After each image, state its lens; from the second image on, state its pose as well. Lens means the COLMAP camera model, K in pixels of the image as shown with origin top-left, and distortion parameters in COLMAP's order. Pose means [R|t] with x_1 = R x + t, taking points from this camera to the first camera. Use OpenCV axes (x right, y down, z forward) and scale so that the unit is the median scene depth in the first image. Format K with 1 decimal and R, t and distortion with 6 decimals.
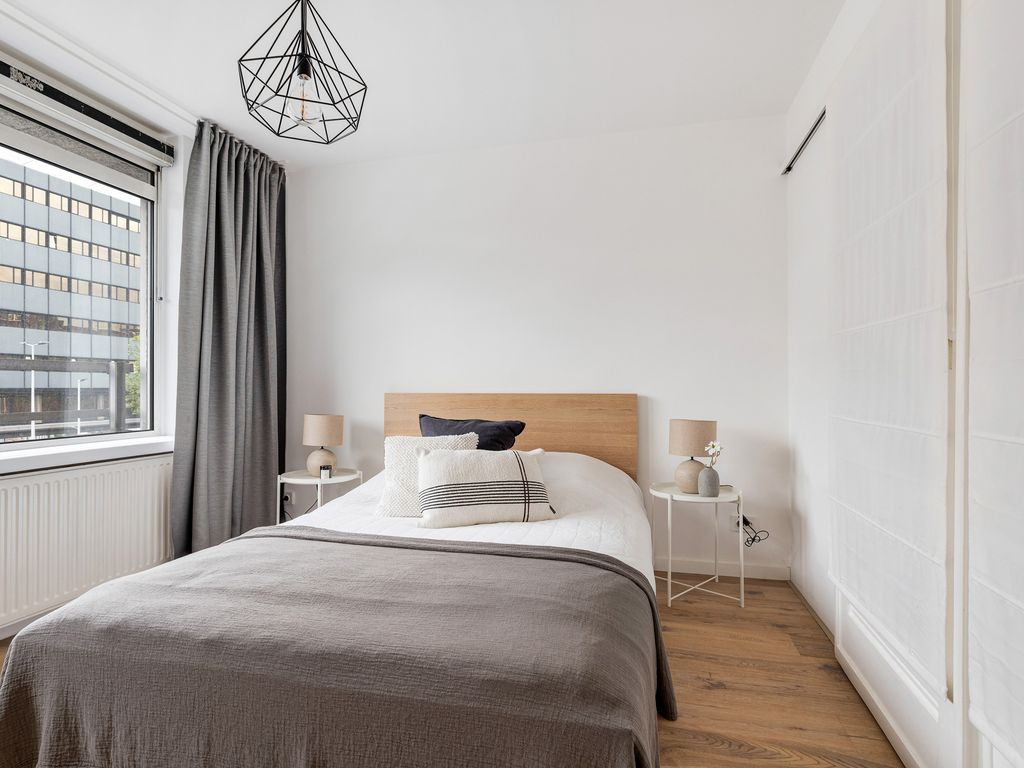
lens RADIAL K [[543.6, 0, 511.1], [0, 543.6, 384.3], [0, 0, 1]] dist [-0.006074, 0.000519]
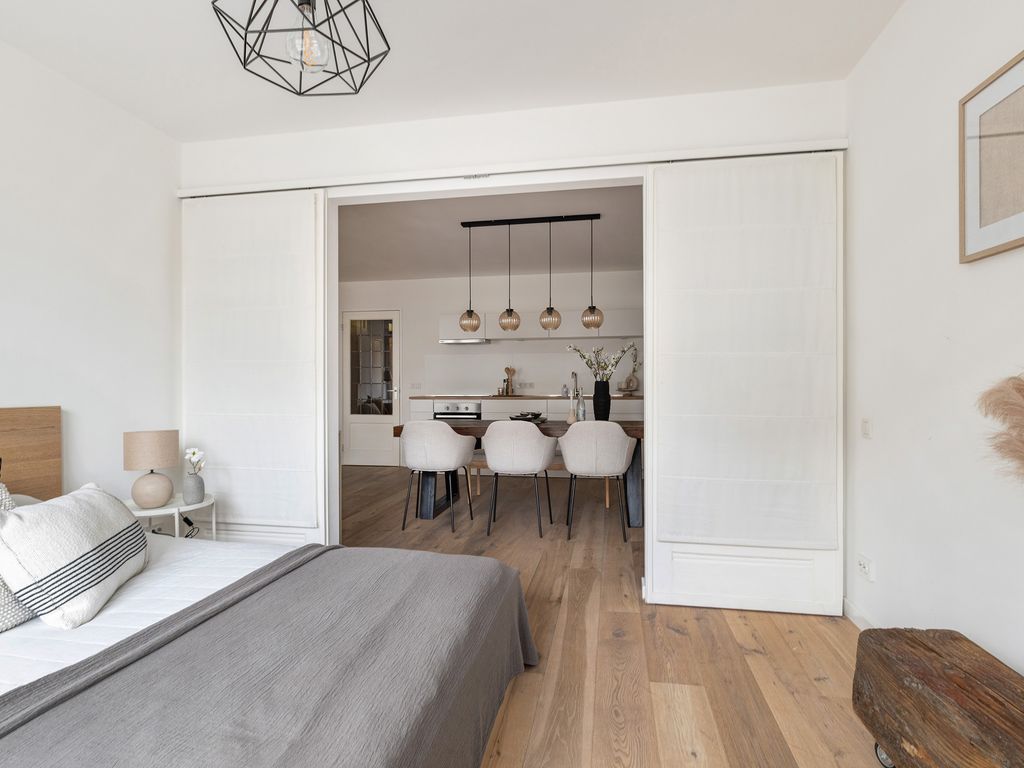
lens RADIAL K [[558.4, 0, 512.4], [0, 558.4, 386.3], [0, 0, 1]] dist [-0.004110, -0.001492]
pose [[-0.076476, 0.004906, 0.997059, -0.632782], [-0.005650, 0.999970, -0.005354, -0.011247], [-0.997055, -0.006043, -0.076446, 0.402689]]
